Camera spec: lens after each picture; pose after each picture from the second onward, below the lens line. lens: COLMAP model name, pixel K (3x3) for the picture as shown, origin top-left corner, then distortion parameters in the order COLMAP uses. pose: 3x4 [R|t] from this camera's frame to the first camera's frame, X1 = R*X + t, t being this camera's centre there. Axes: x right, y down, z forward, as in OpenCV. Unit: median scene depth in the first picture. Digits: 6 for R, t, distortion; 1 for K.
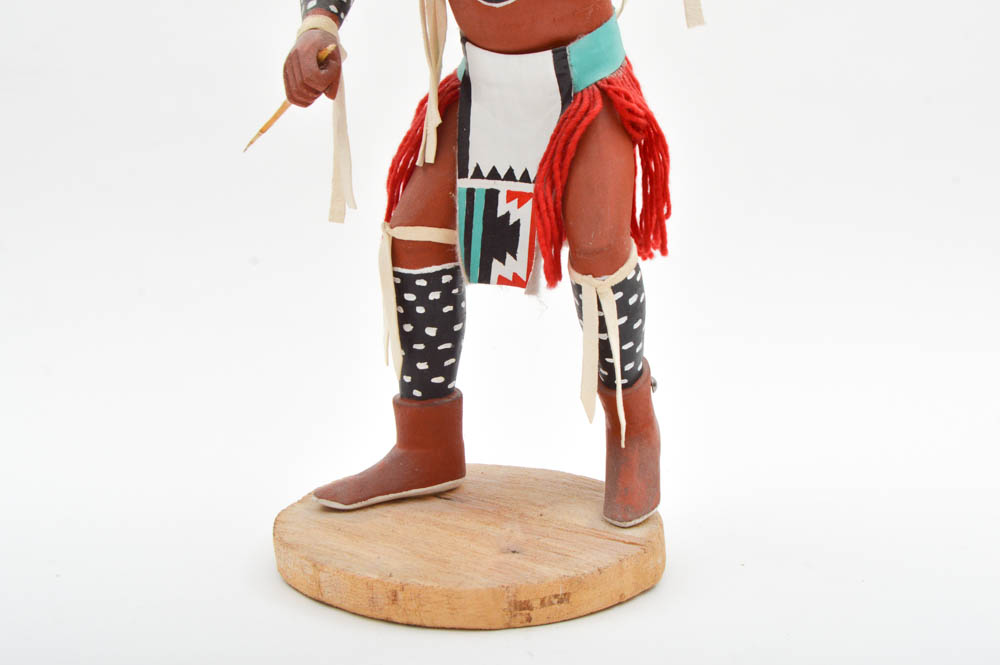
lens RADIAL K [[1433.5, 0, 500.5], [0, 1433.5, 331.8], [0, 0, 1]] dist [-0.003875, 0.000000]
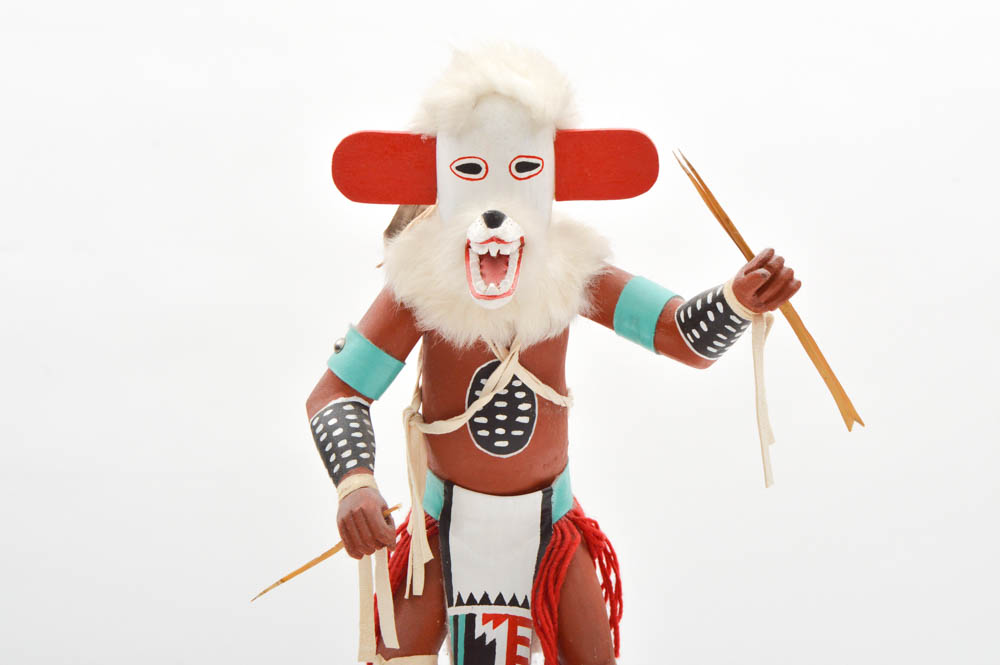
lens RADIAL K [[1596.3, 0, 501.7], [0, 1596.3, 335.8], [0, 0, 1]] dist [-0.001010, 0.000000]
pose [[0.883273, -0.016353, 0.468574, -0.559232], [0.113263, 0.977235, -0.179398, -0.086057], [-0.454973, 0.211530, 0.865017, -0.118487]]
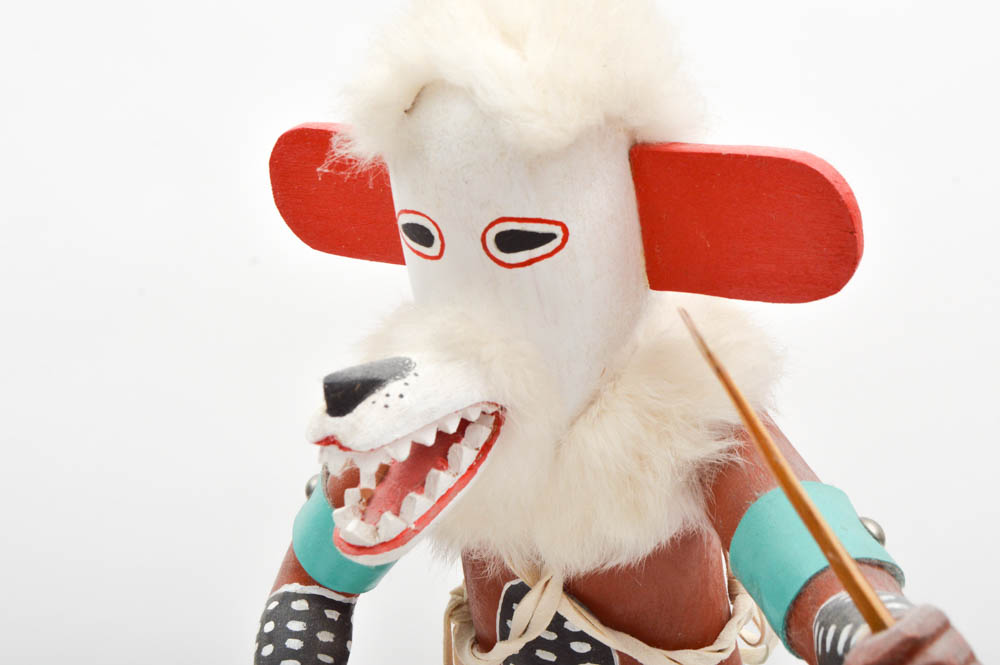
lens RADIAL K [[1433.5, 0, 497.3], [0, 1433.5, 335.5], [0, 0, 1]] dist [-0.003875, 0.000000]
pose [[0.996460, 0.023868, -0.080614, 0.014078], [-0.023954, 0.999713, -0.000095, -0.370835], [0.080588, 0.002026, 0.996745, 0.359576]]
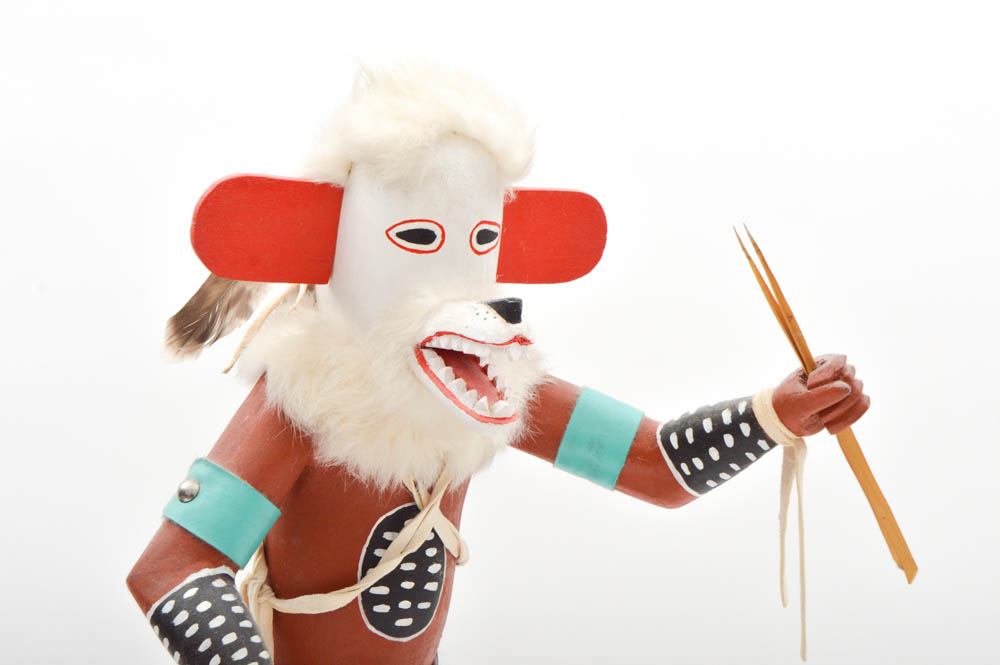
lens RADIAL K [[1900.1, 0, 499.0], [0, 1900.1, 330.1], [0, 0, 1]] dist [-0.012579, 0.000000]
pose [[0.530710, 0.016370, 0.847395, -0.829379], [0.199327, 0.969360, -0.143562, -0.215832], [-0.823781, 0.245099, 0.511186, 0.332690]]
